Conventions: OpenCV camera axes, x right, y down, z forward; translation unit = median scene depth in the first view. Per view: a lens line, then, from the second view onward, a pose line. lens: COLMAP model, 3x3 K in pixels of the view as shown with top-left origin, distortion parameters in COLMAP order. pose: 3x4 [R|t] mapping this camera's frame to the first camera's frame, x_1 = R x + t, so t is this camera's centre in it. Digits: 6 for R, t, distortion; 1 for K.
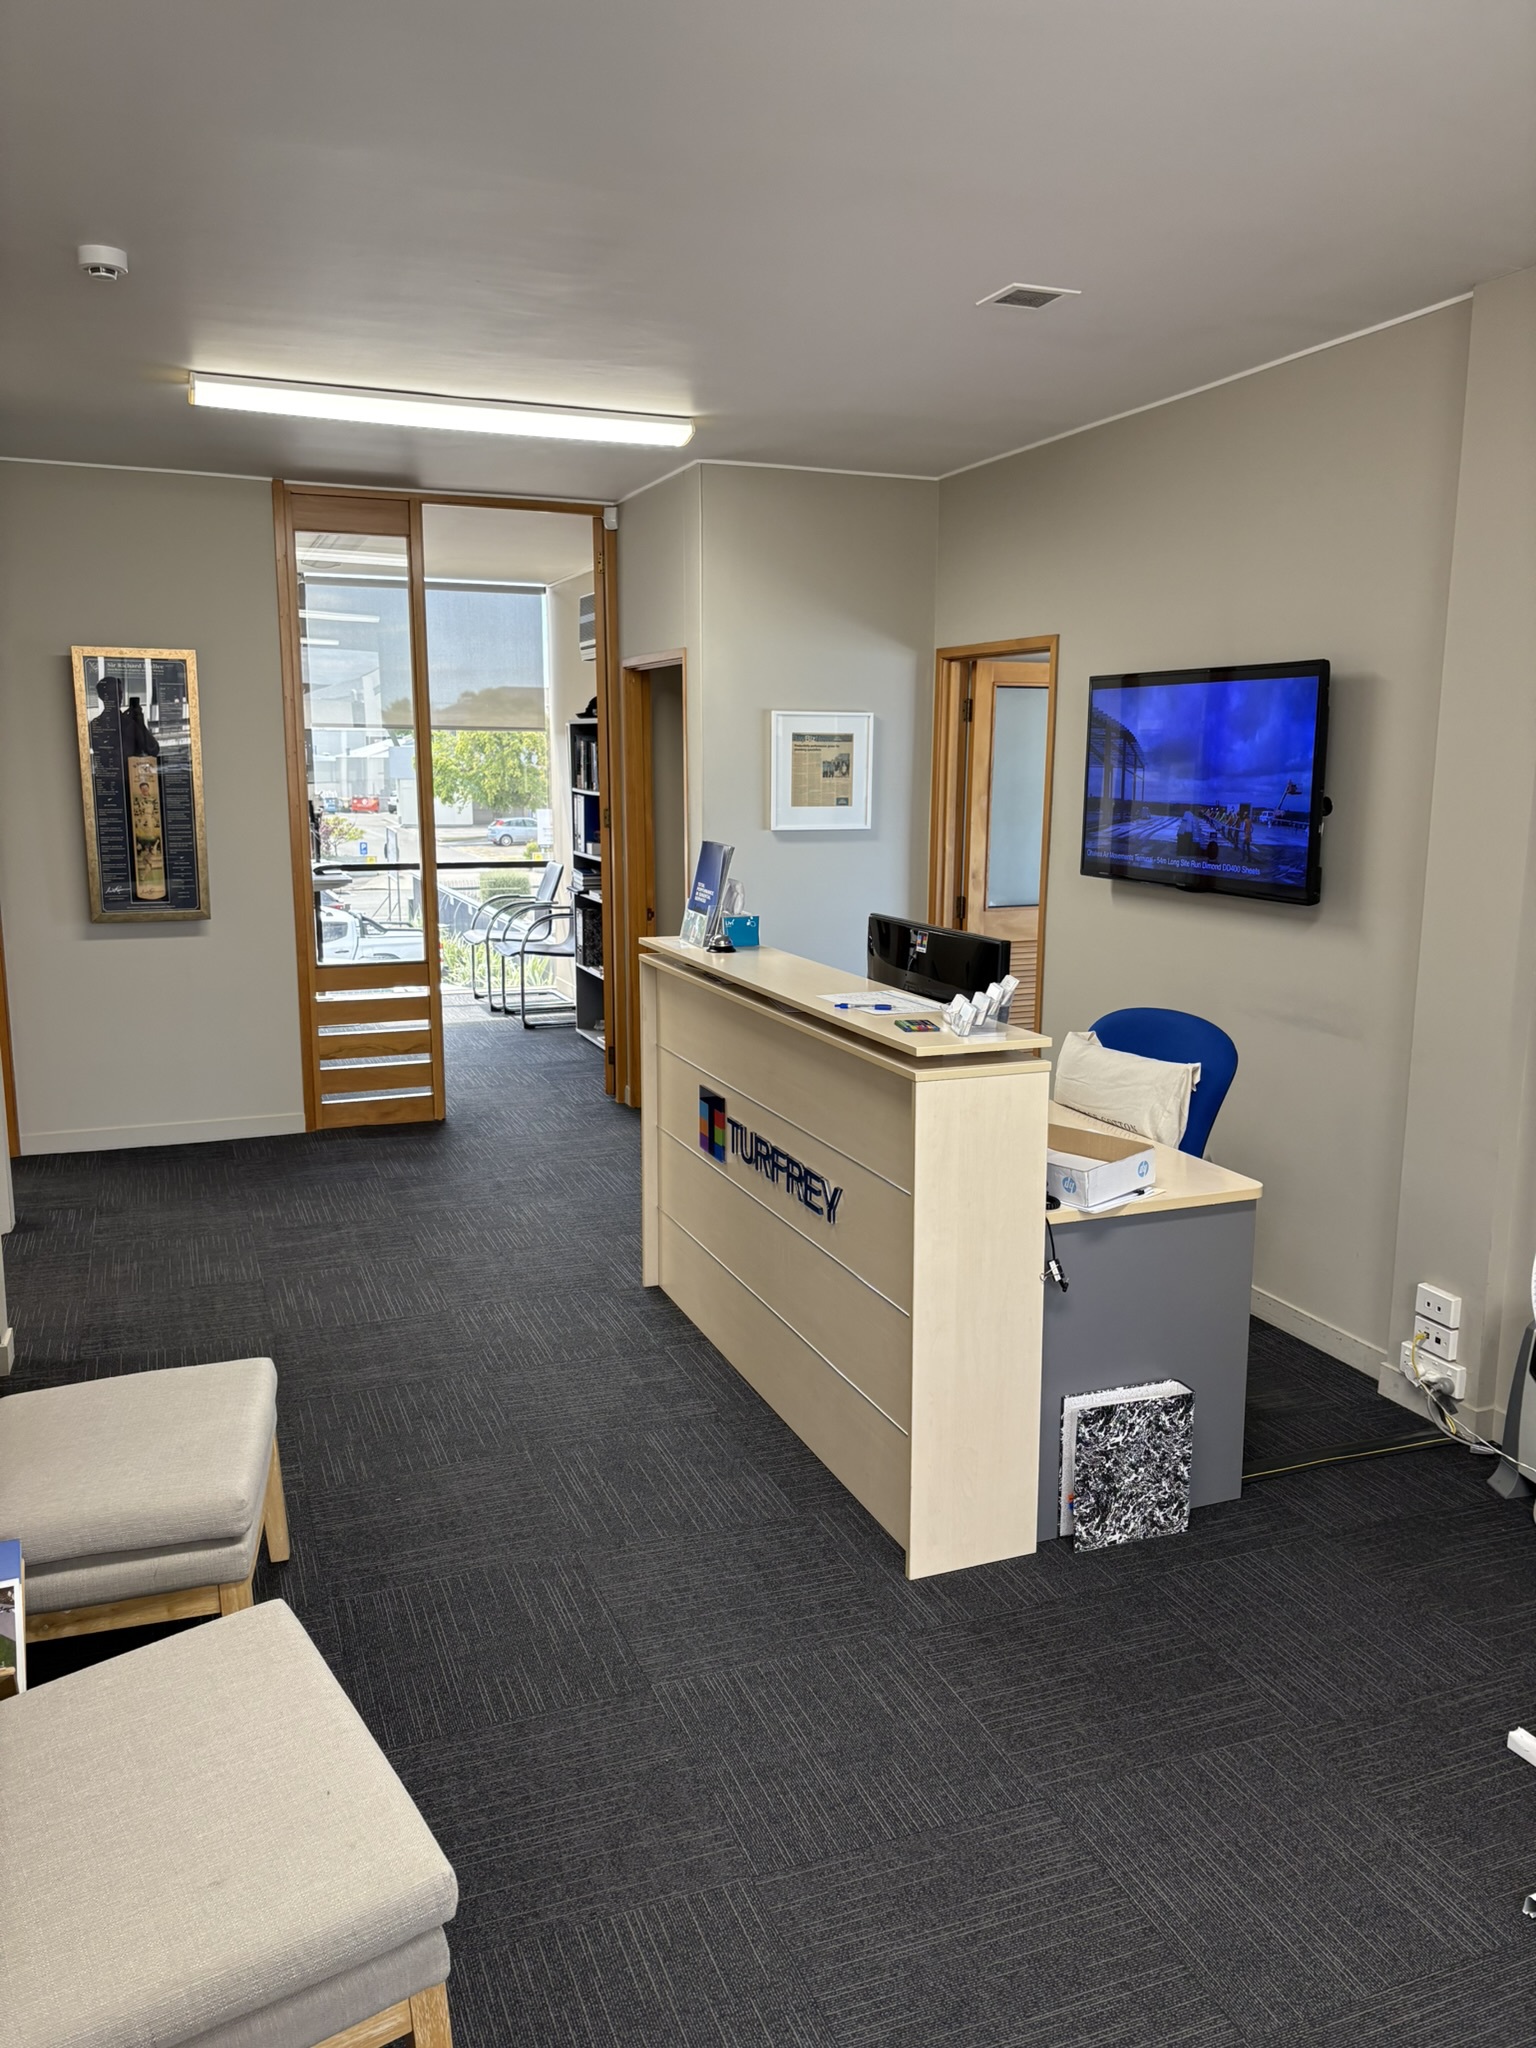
lens RADIAL K [[1541.3, 0, 768.0], [0, 1541.3, 1024.0], [0, 0, 1]] dist [0.053682, 0.000124]
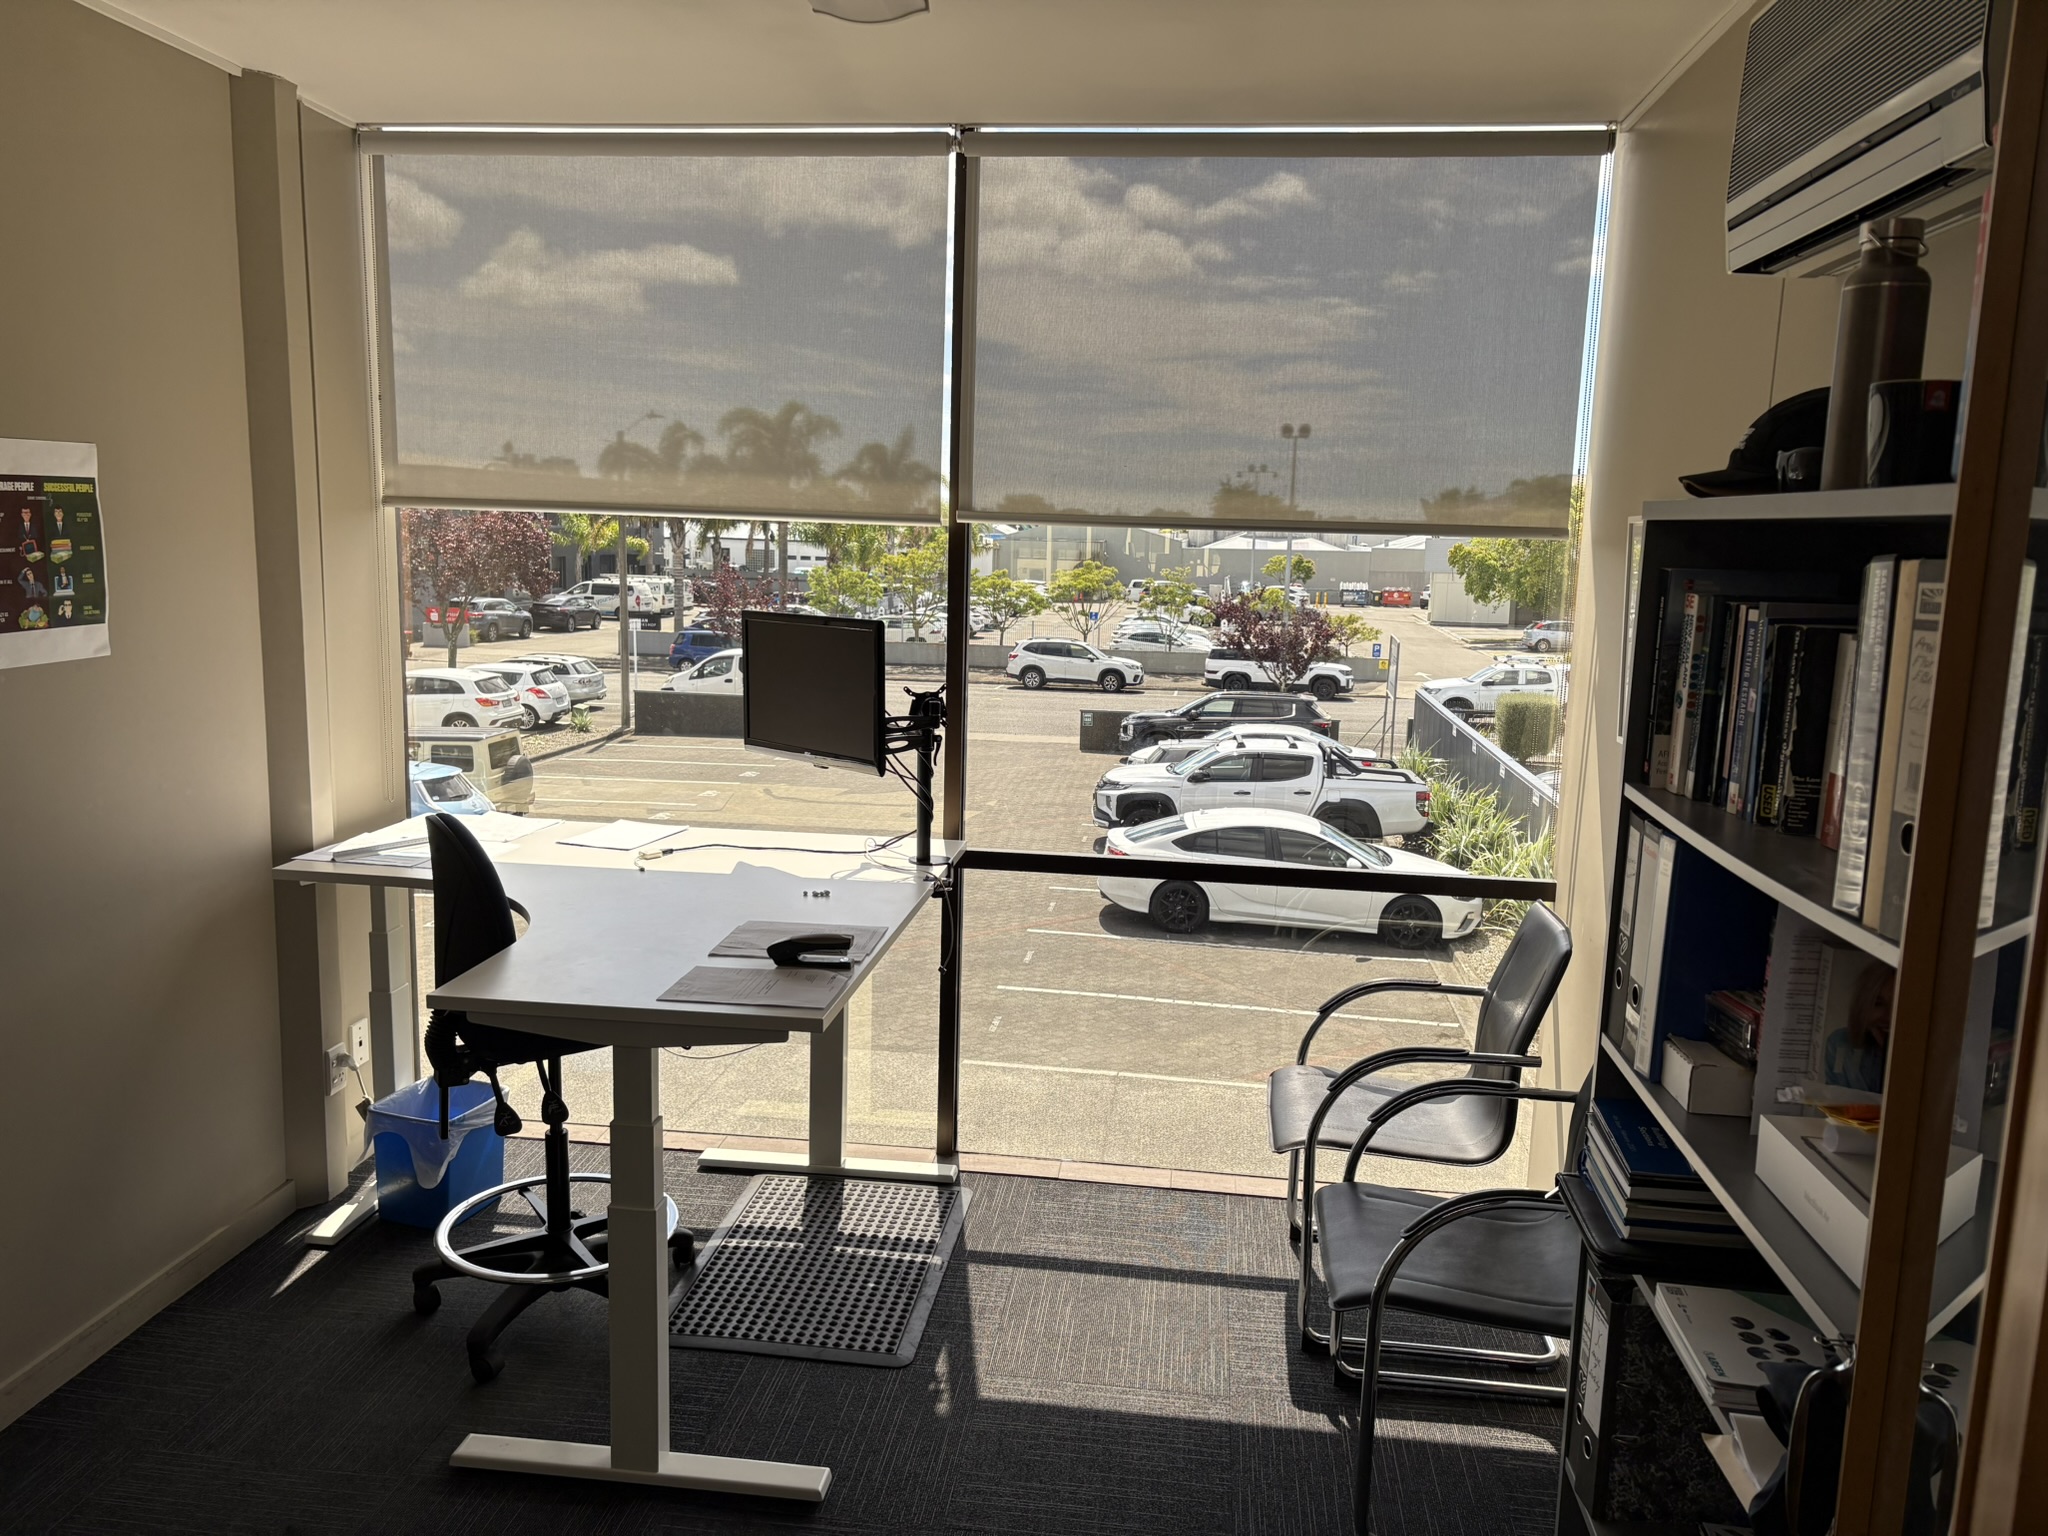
lens RADIAL K [[1541.3, 0, 1024.0], [0, 1541.3, 768.0], [0, 0, 1]] dist [0.053682, 0.000124]
pose [[0.879736, 0.094663, -0.465943, -0.082588], [-0.108133, 0.994134, -0.002190, -0.123877], [0.463003, 0.052310, 0.884812, 0.635018]]
